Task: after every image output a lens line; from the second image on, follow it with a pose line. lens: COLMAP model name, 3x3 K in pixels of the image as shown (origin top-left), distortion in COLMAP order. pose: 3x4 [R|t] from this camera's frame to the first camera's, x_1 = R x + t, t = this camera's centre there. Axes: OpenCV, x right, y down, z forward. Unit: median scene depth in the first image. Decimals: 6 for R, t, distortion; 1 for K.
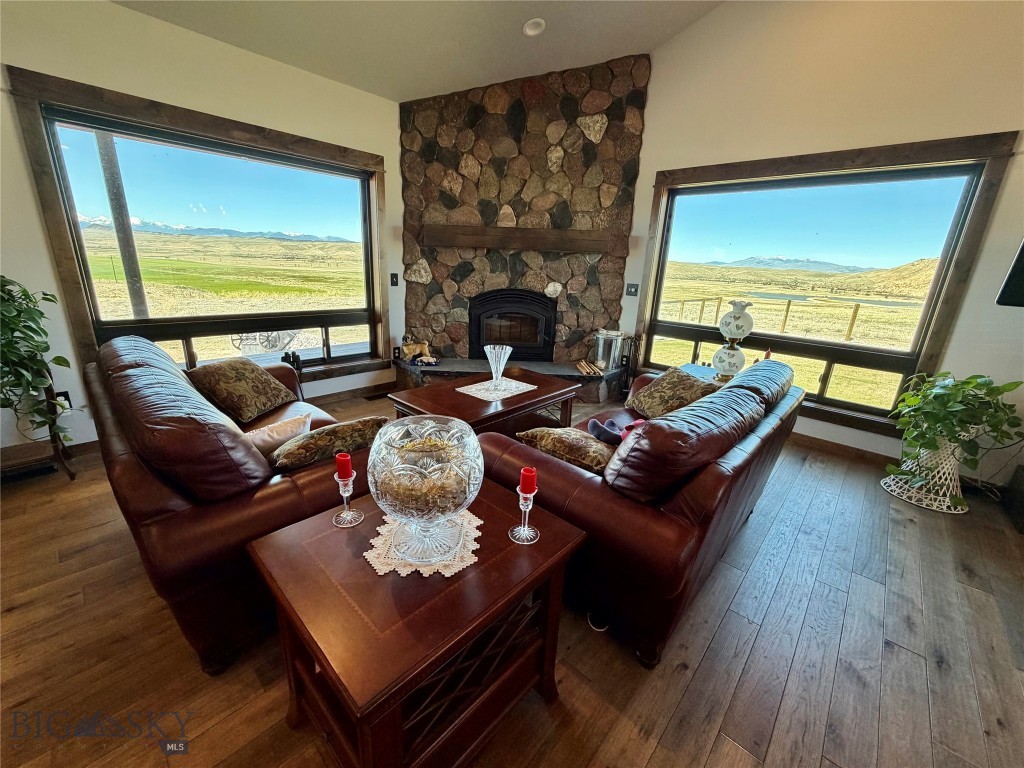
lens RADIAL K [[408.7, 0, 508.1], [0, 408.7, 384.3], [0, 0, 1]] dist [-0.000789, 0.000449]
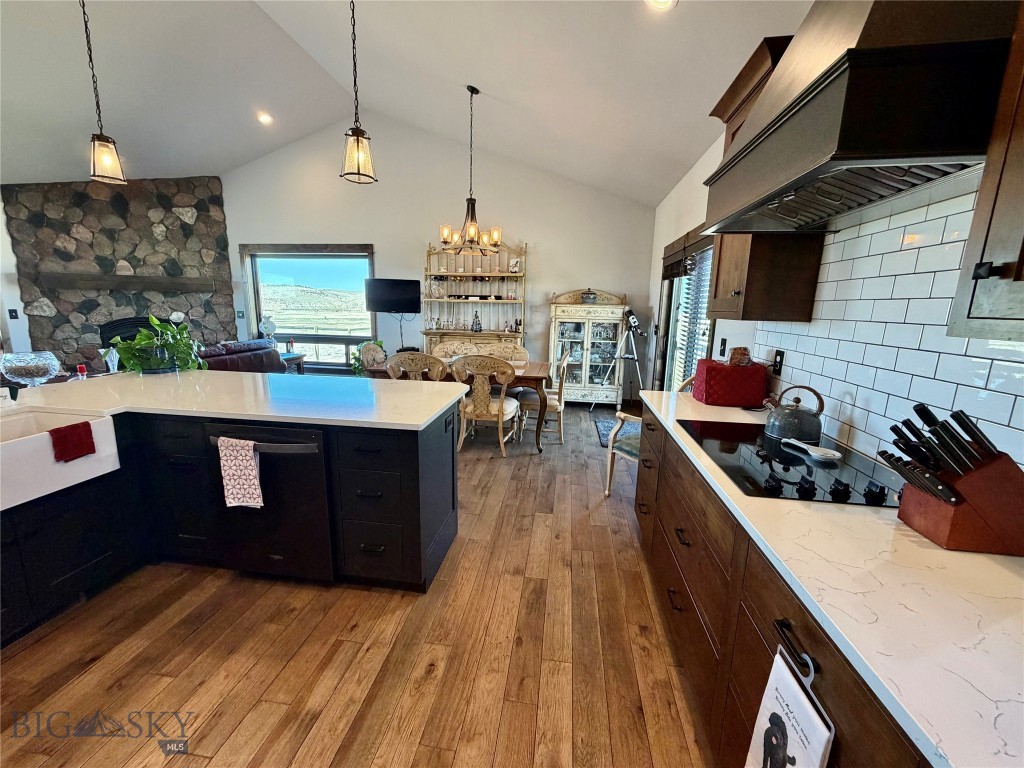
lens RADIAL K [[408.7, 0, 507.6], [0, 408.7, 384.2], [0, 0, 1]] dist [-0.000789, 0.000449]
pose [[0.824465, -0.133585, 0.549920, 0.270975], [0.176951, 0.983868, -0.026295, 0.274209], [-0.537537, 0.118988, 0.834803, -0.894365]]
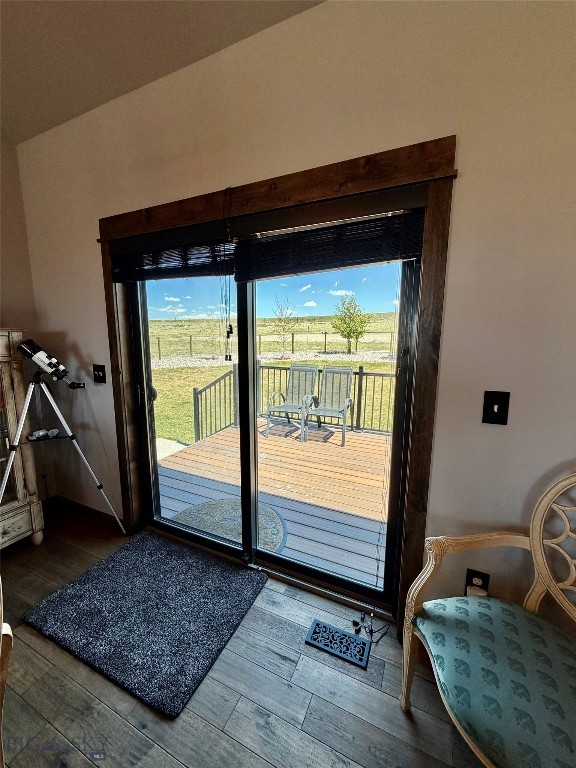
lens RADIAL K [[306.5, 0, 291.9], [0, 306.5, 382.5], [0, 0, 1]] dist [-0.000789, 0.000449]
pose [[-0.314190, -0.185742, 0.931013, 0.788882], [0.251261, 0.929434, 0.270221, 0.107410], [-0.915507, 0.318828, -0.245349, -0.257081]]
